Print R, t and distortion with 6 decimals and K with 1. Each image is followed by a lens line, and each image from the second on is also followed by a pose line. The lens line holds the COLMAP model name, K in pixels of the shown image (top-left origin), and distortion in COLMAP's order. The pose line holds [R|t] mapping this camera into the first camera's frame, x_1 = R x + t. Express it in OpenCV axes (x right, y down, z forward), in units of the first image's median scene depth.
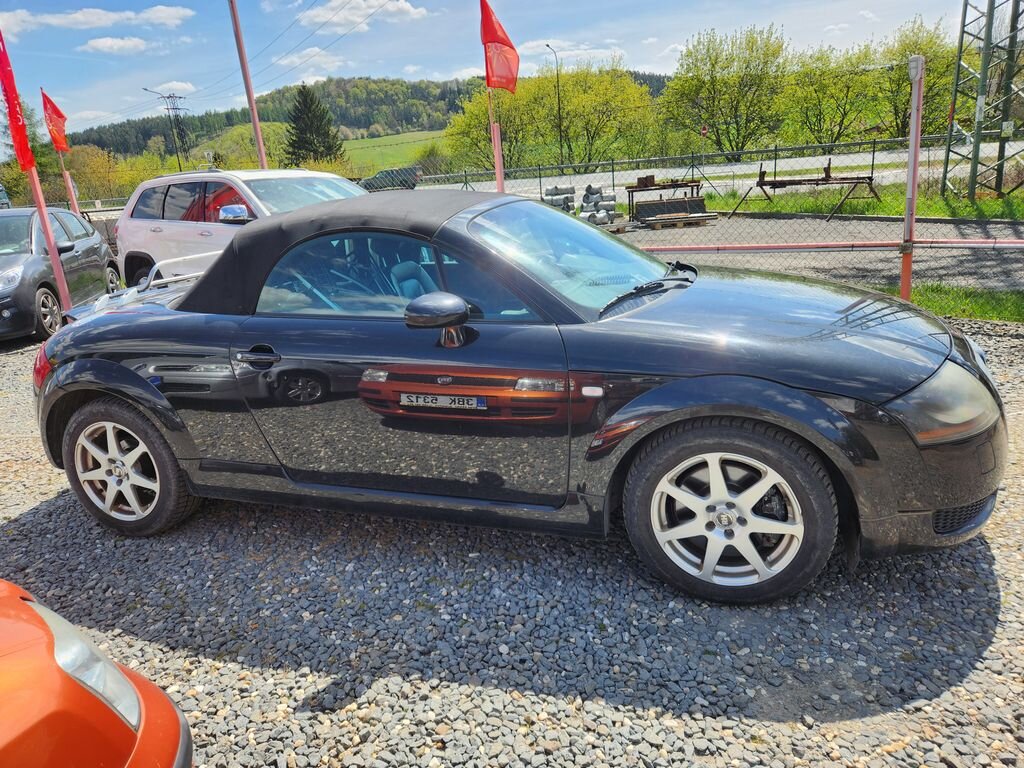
lens RADIAL K [[683.5, 0, 512.0], [0, 683.5, 384.0], [0, 0, 1]] dist [0.066814, -0.054932]
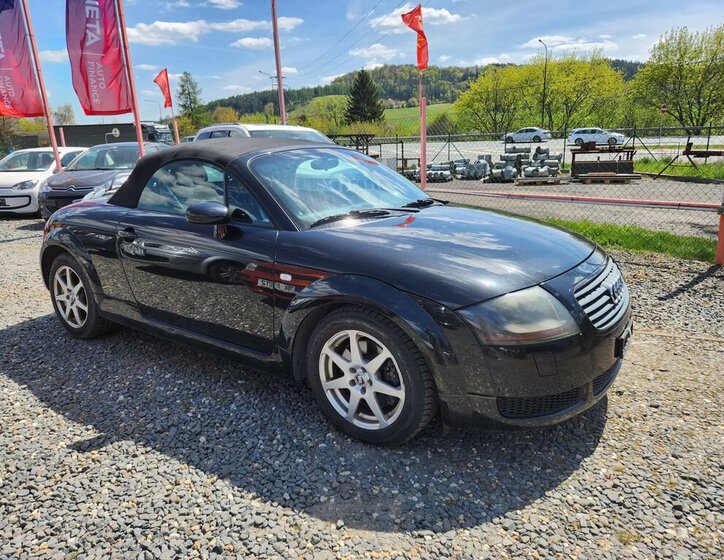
lens RADIAL K [[500.0, 0, 358.0], [0, 500.0, 273.5], [0, 0, 1]] dist [0.071653, -0.062144]
pose [[0.957398, 0.119039, -0.263095, 0.405407], [-0.125650, 0.992039, -0.008384, -0.005429], [0.260002, 0.041085, 0.964734, 0.006278]]
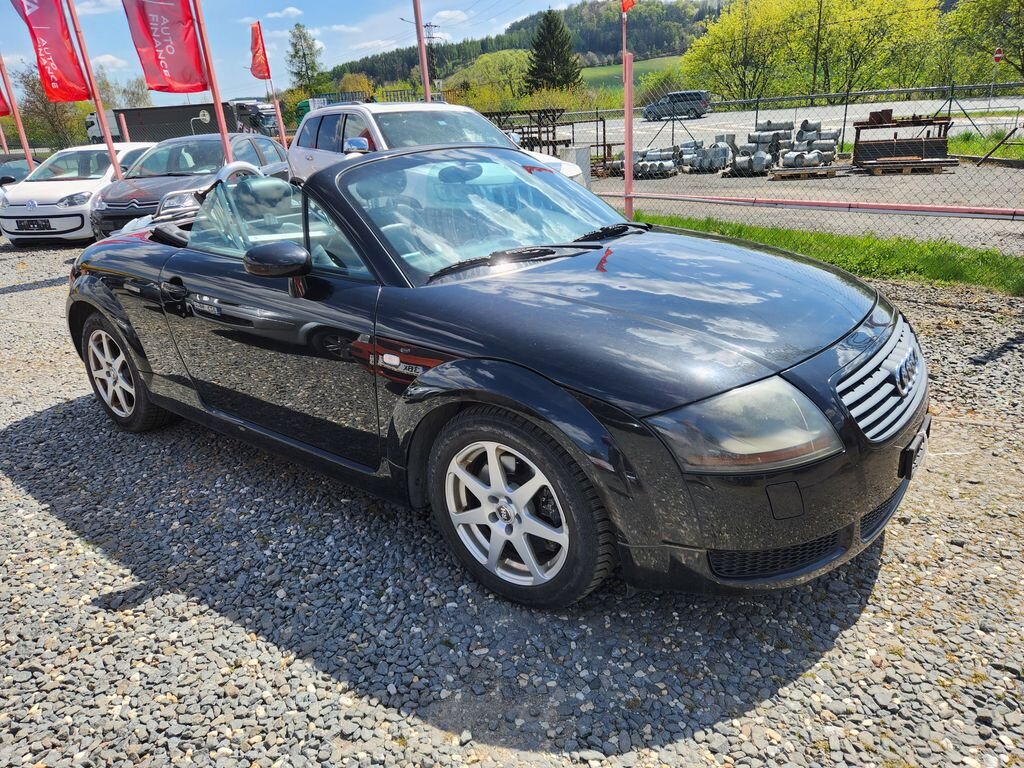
lens RADIAL K [[683.5, 0, 512.0], [0, 683.5, 384.0], [0, 0, 1]] dist [0.066814, -0.054932]
pose [[0.944529, 0.137698, -0.298169, 0.424011], [-0.110142, 0.988095, 0.107410, -0.057171], [0.309410, -0.068610, 0.948450, 0.100424]]
